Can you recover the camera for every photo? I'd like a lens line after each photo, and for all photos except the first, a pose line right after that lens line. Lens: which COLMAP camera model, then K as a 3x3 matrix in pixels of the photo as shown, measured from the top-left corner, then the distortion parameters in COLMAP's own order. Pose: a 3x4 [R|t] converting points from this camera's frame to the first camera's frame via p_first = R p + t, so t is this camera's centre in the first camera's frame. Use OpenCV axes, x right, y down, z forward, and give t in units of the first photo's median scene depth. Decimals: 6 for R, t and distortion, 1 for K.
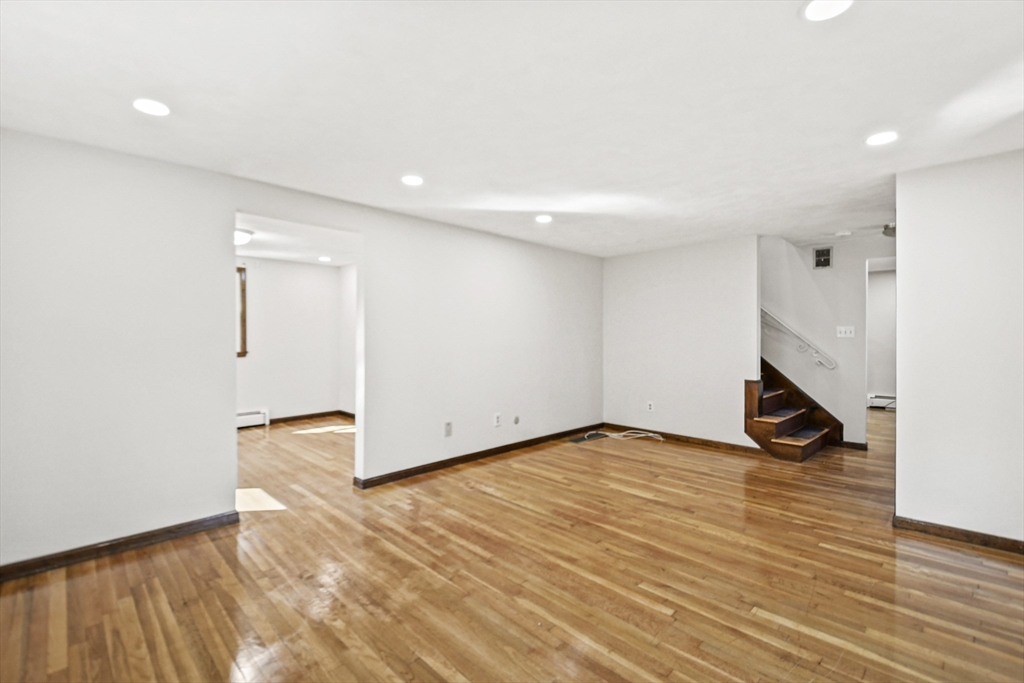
lens RADIAL K [[452.4, 0, 499.3], [0, 452.4, 335.0], [0, 0, 1]] dist [0.030884, -0.018763]
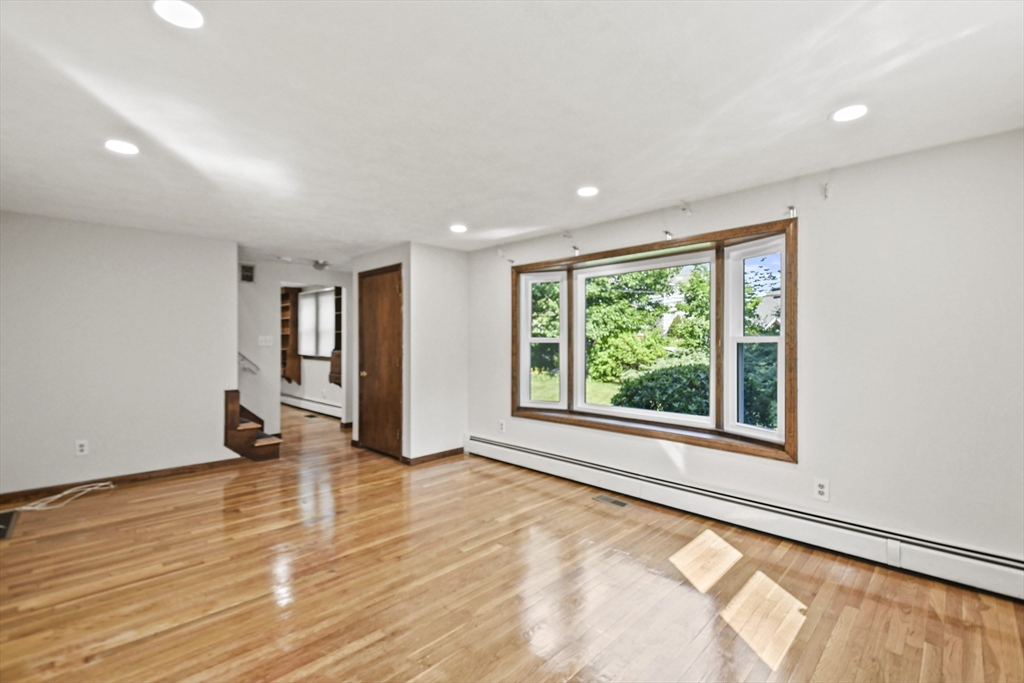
lens RADIAL K [[449.1, 0, 500.3], [0, 449.1, 343.7], [0, 0, 1]] dist [0.031049, -0.018346]
pose [[-0.004091, -0.001261, 0.999991, -0.705586], [0.000715, 0.999999, 0.001264, -0.001752], [-0.999991, 0.000720, -0.004090, 0.721958]]
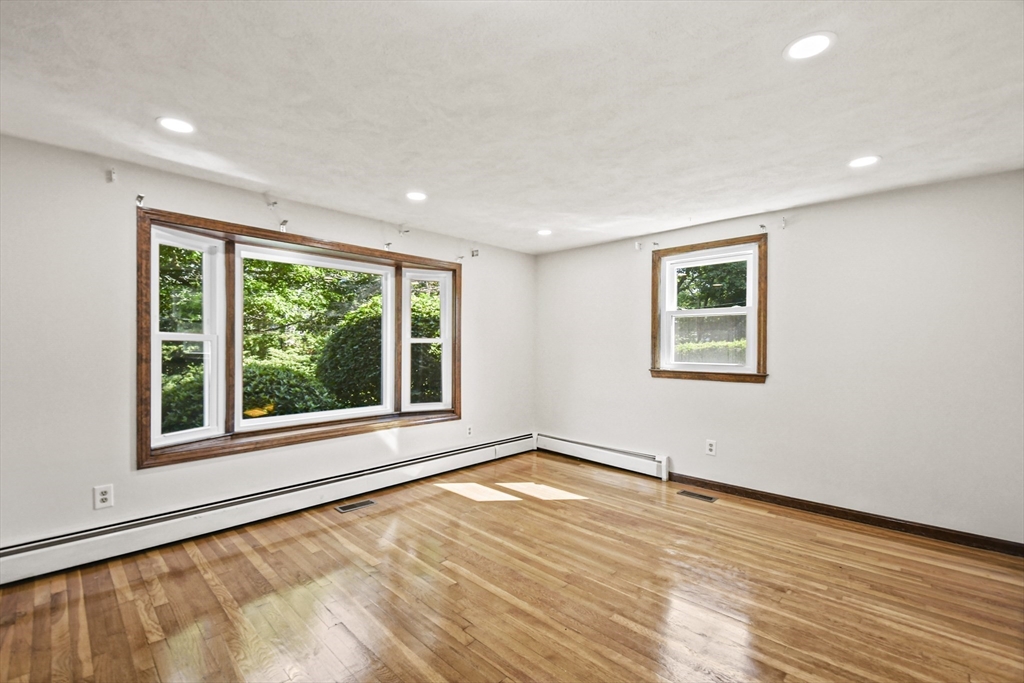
lens RADIAL K [[449.1, 0, 500.3], [0, 449.1, 343.7], [0, 0, 1]] dist [0.031049, -0.018346]
pose [[-0.999538, -0.004745, -0.030026, 0.188759], [-0.004787, 0.999988, 0.001338, -0.002114], [0.030020, 0.001481, -0.999548, 1.623665]]
